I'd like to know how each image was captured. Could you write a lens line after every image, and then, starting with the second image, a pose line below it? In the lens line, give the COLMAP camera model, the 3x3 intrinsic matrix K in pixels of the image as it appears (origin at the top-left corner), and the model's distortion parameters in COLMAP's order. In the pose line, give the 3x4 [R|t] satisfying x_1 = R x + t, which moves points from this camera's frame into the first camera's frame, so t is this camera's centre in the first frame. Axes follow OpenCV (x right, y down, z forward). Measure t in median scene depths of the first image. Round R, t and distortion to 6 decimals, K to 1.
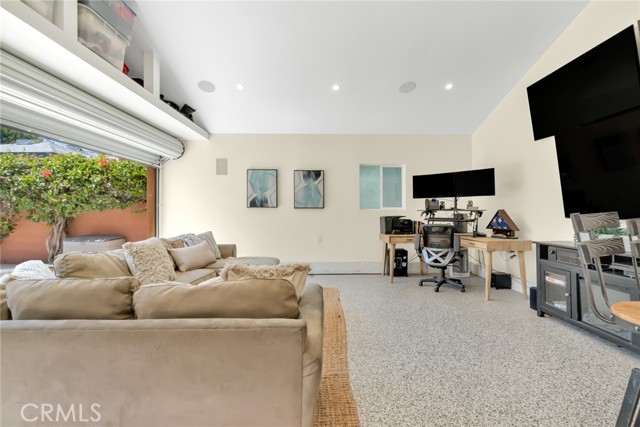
lens RADIAL K [[283.2, 0, 317.8], [0, 283.2, 212.5], [0, 0, 1]] dist [-0.001975, -0.000114]
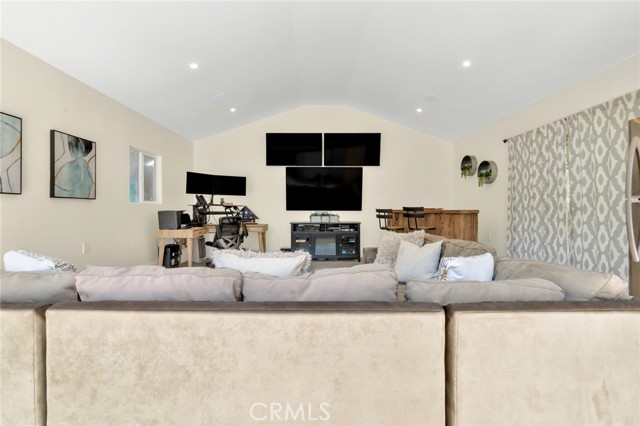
lens RADIAL K [[308.1, 0, 320.0], [0, 308.1, 213.0], [0, 0, 1]] dist [-0.000976, -0.000134]
pose [[-0.057065, -0.010365, 0.998317, -0.726213], [-0.000759, 0.999946, 0.010339, 0.008982], [-0.998370, -0.000168, -0.057070, 0.512793]]
